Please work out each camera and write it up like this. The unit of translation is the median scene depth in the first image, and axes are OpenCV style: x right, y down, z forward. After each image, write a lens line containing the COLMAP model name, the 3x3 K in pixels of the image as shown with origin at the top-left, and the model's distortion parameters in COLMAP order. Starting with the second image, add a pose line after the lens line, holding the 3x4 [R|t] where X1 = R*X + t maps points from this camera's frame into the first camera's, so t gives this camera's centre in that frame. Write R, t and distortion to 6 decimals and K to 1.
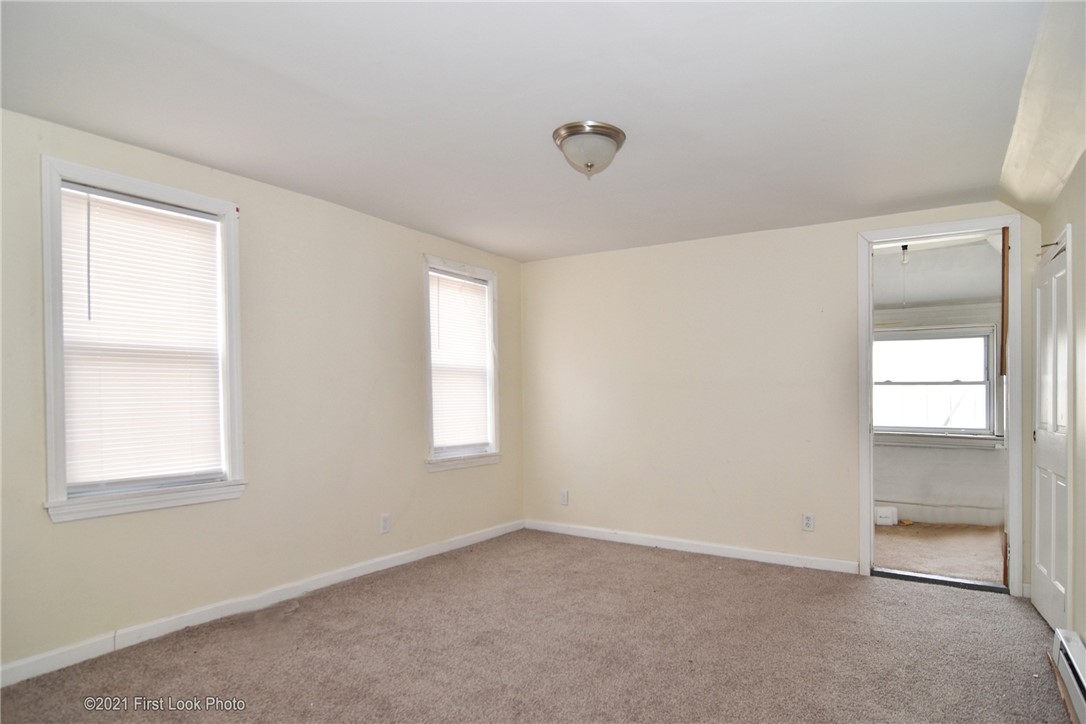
lens RADIAL K [[624.7, 0, 543.0], [0, 624.7, 362.0], [0, 0, 1]] dist [0.000404, -0.000711]
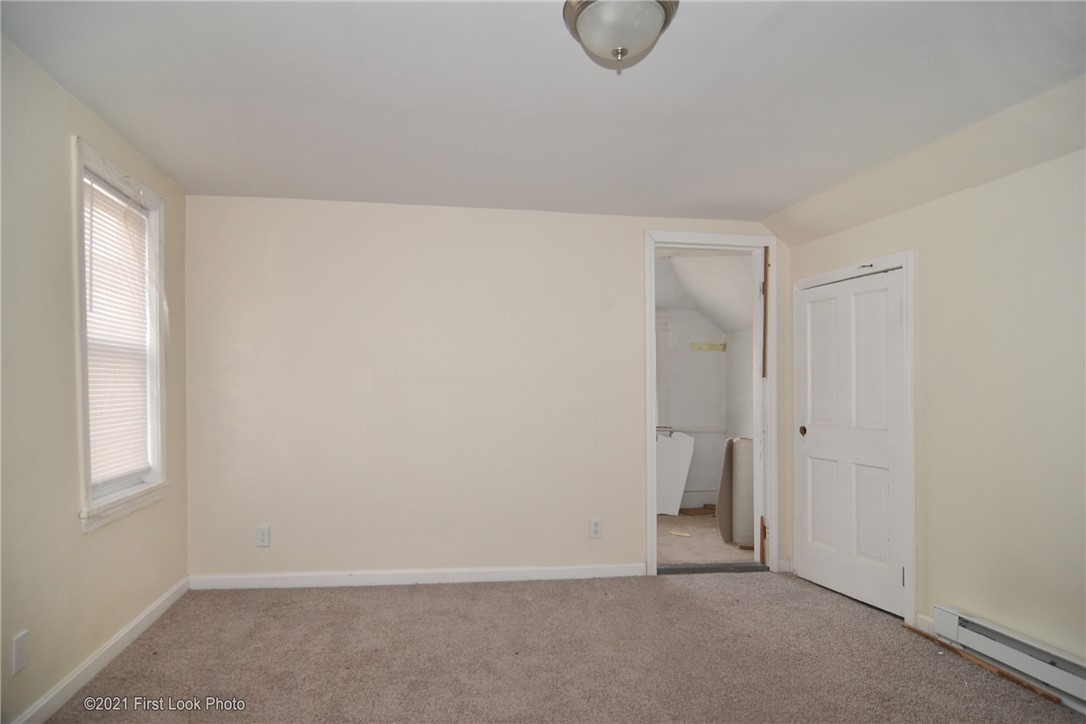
lens RADIAL K [[624.7, 0, 543.0], [0, 624.7, 362.0], [0, 0, 1]] dist [0.000404, -0.000711]
pose [[0.751249, 0.032035, 0.659241, -0.260024], [-0.042785, 0.999084, 0.000208, 0.008882], [-0.658631, -0.028362, 0.751932, 0.348441]]
